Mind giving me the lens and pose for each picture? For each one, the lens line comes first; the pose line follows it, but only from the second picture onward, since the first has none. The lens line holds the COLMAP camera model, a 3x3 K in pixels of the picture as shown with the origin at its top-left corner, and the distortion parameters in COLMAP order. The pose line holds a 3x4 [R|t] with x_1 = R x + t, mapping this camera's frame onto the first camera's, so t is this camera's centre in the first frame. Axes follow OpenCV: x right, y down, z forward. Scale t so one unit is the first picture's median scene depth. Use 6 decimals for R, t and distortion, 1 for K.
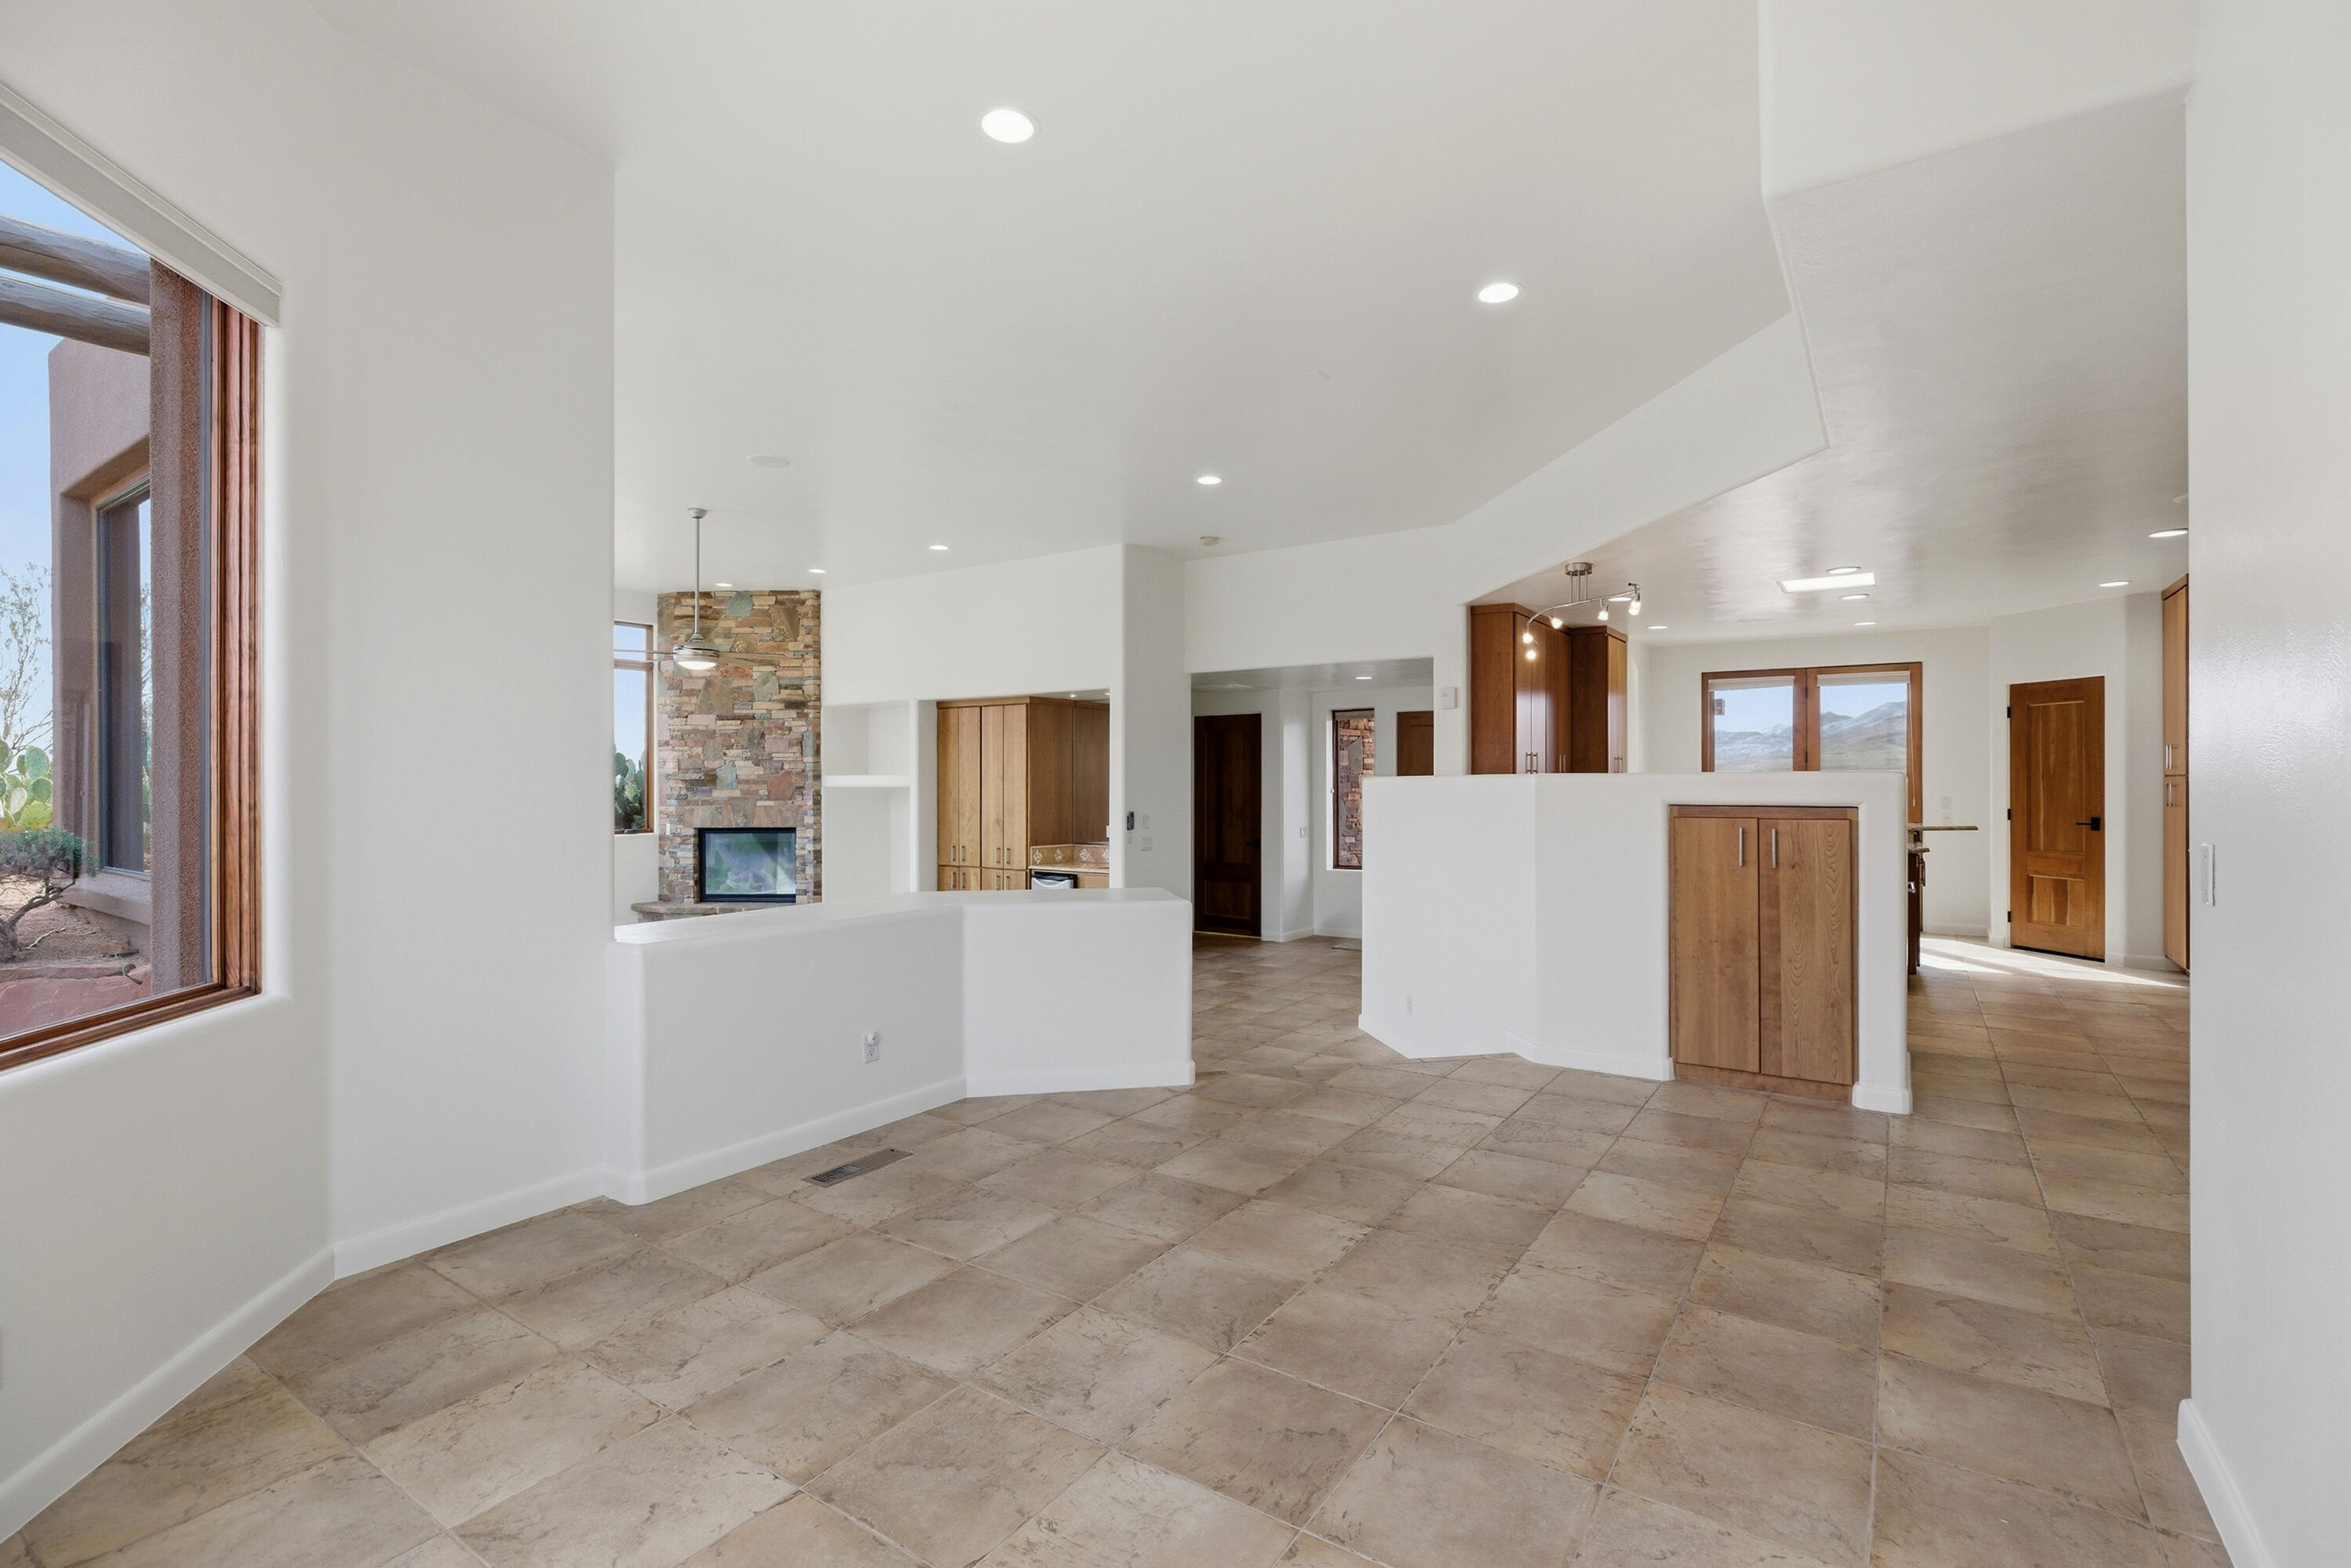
lens RADIAL K [[1066.6, 0, 1196.9], [0, 1066.6, 780.4], [0, 0, 1]] dist [-0.002366, -0.000765]
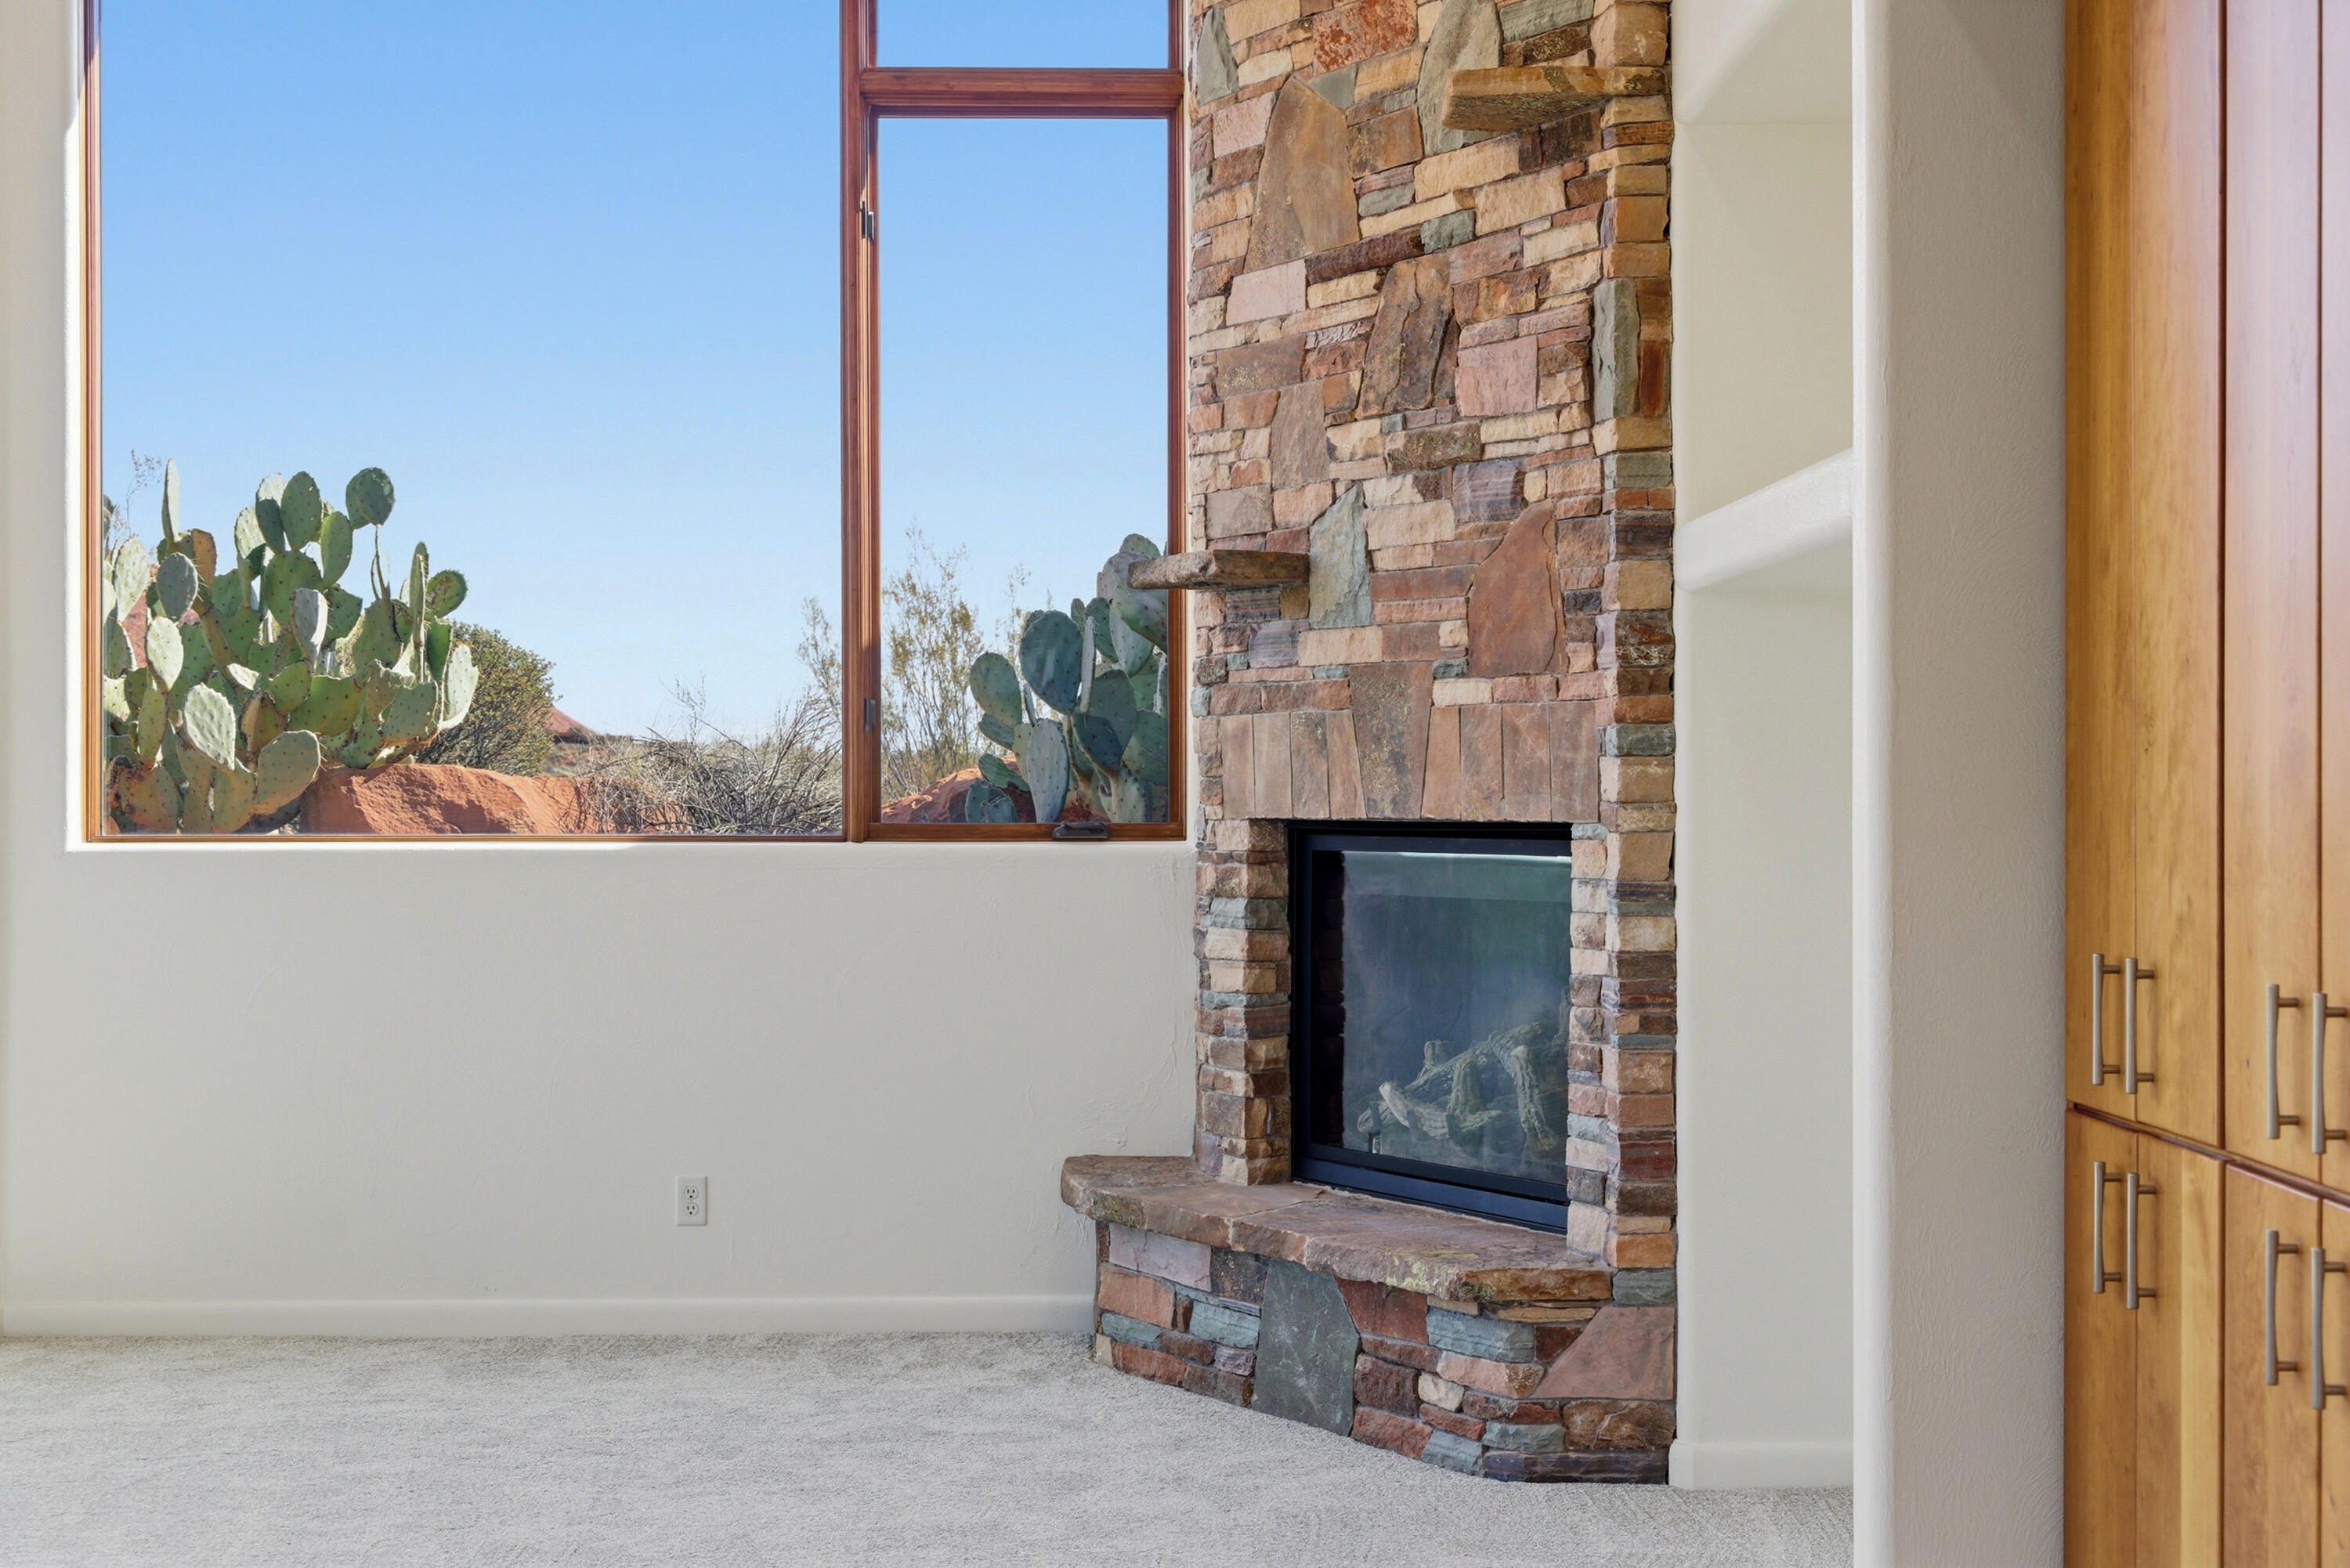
lens RADIAL K [[3088.7, 0, 1174.0], [0, 3088.7, 761.2], [0, 0, 1]] dist [0.037627, -0.032499]
pose [[0.569204, -0.003645, -0.822188, 0.014685], [-0.000785, 0.999987, -0.004976, 0.036412], [0.822196, 0.003478, 0.569194, 0.649223]]
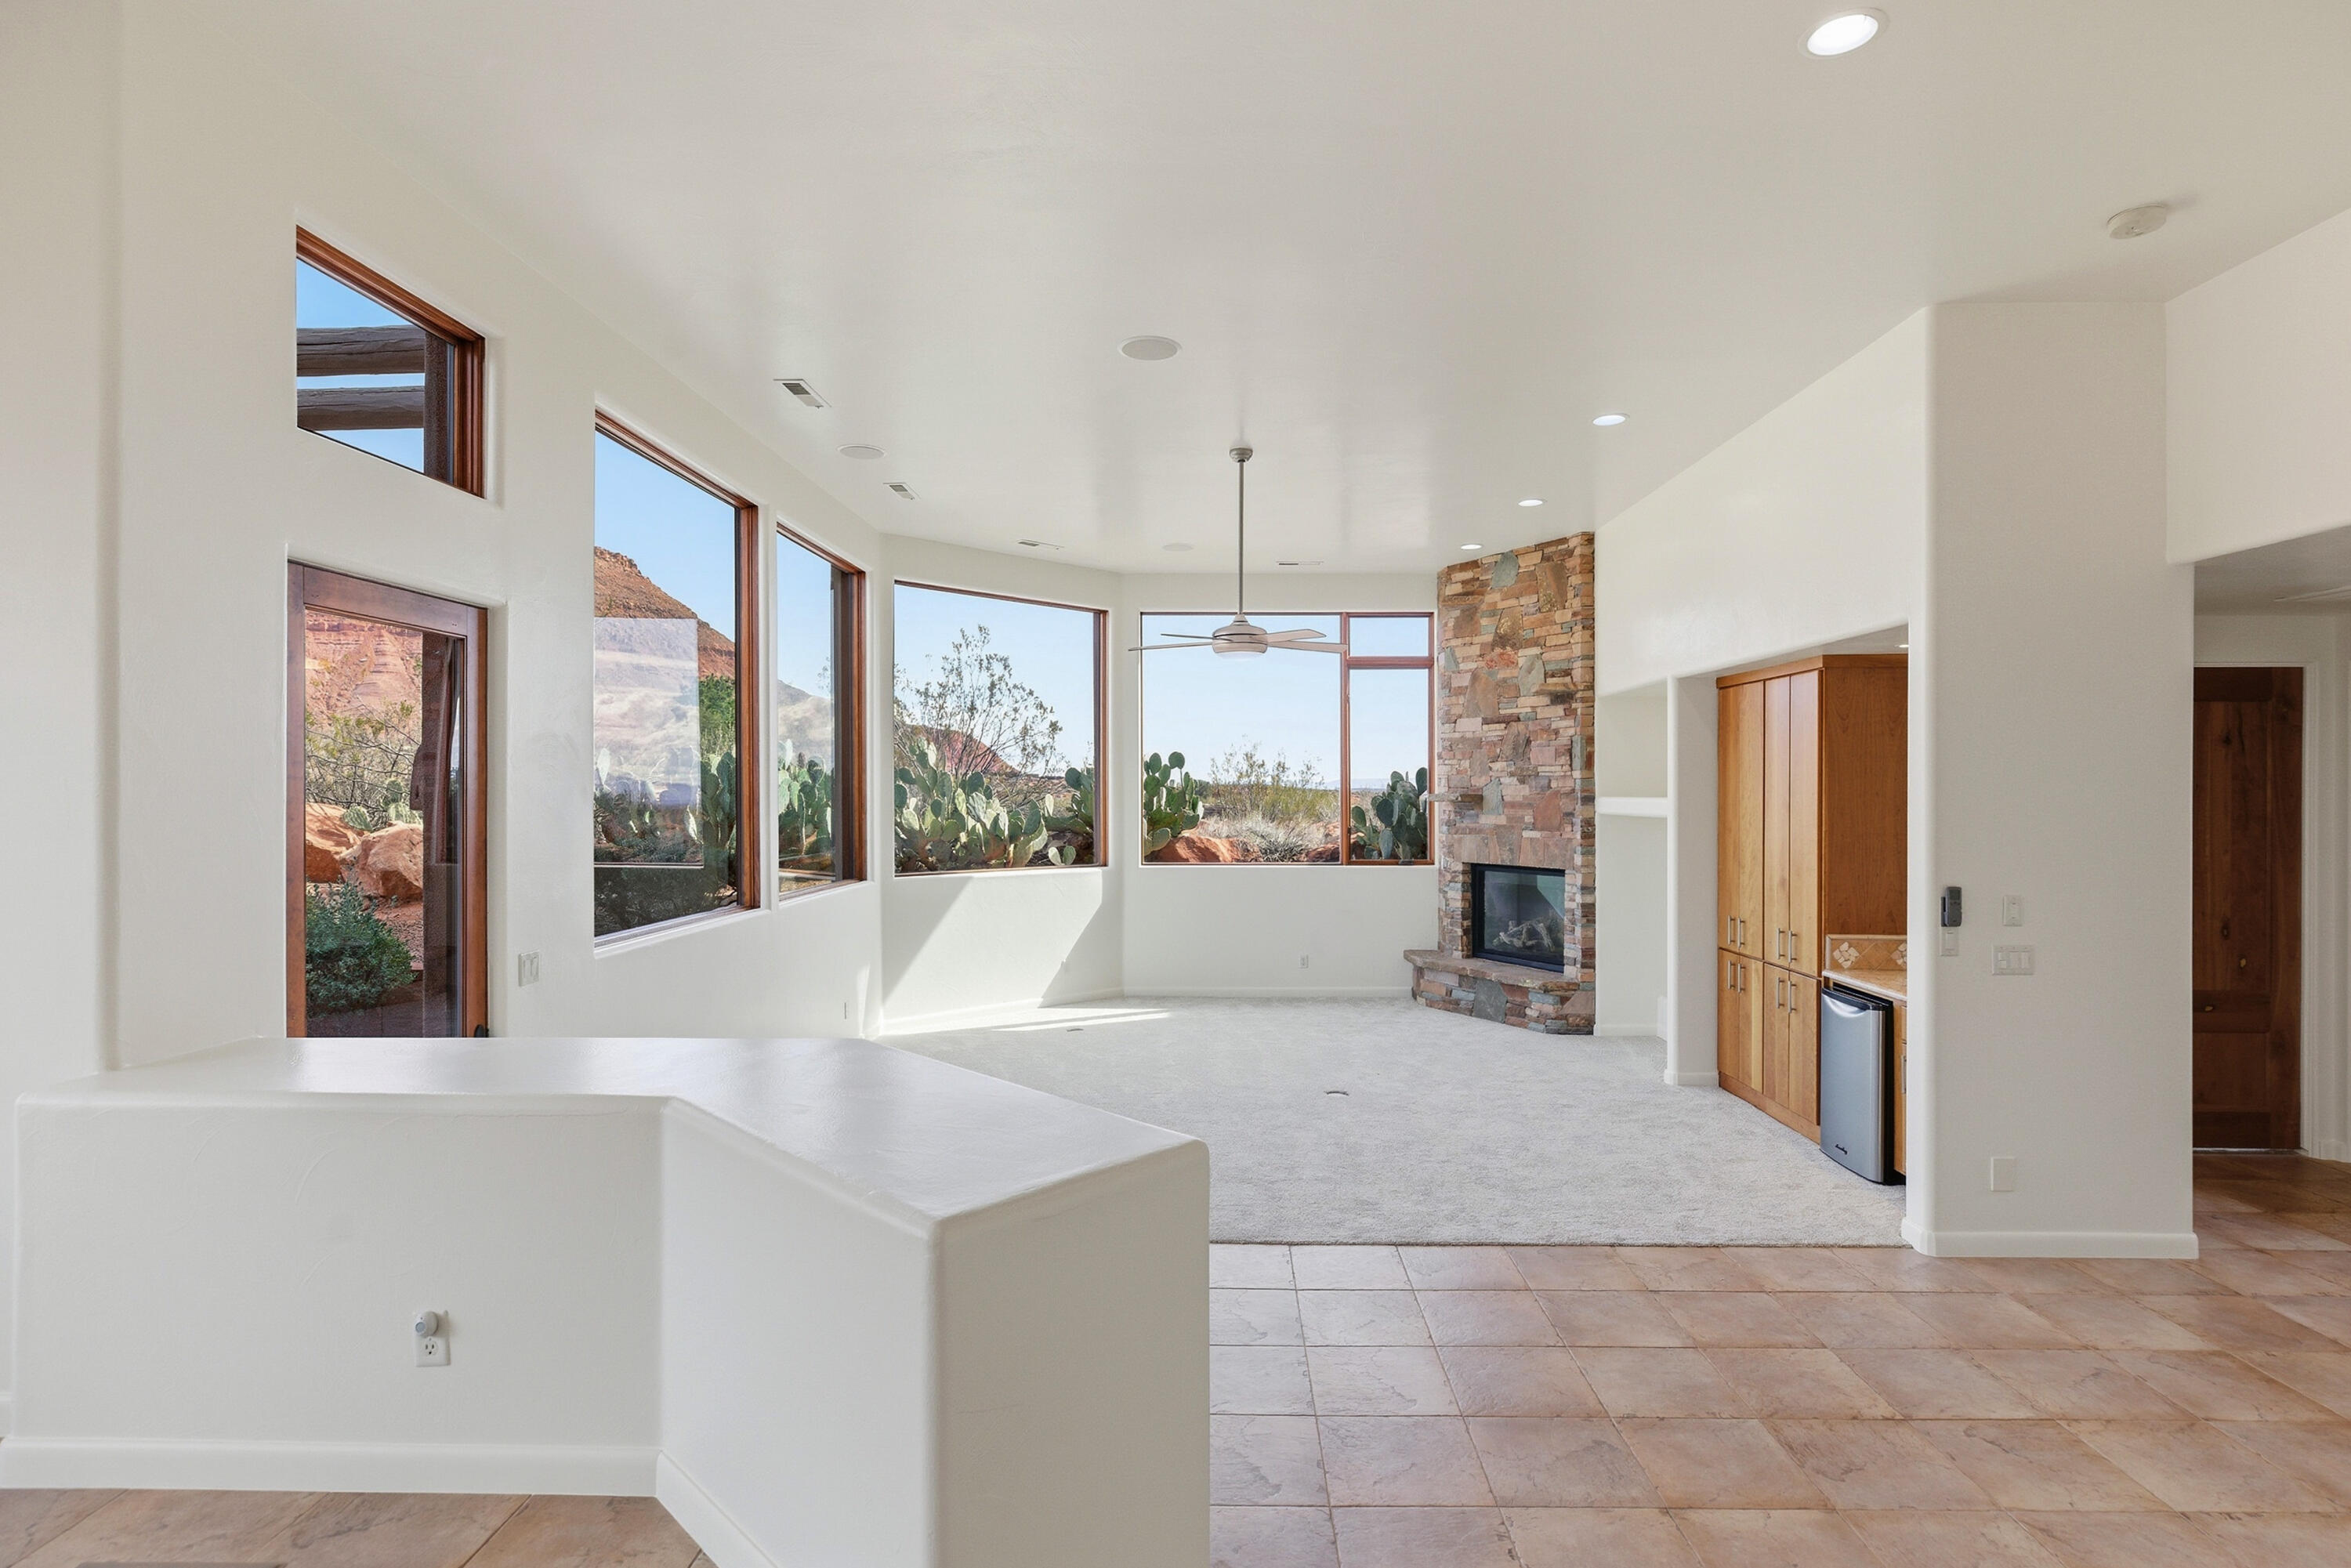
lens RADIAL K [[1161.2, 0, 1197.2], [0, 1161.2, 789.0], [0, 0, 1]] dist [-0.003051, -0.000022]
pose [[0.540963, 0.000921, -0.841046, 0.145053], [-0.001122, 0.999999, 0.000374, -0.009875], [0.841046, 0.000742, 0.540963, 0.372718]]
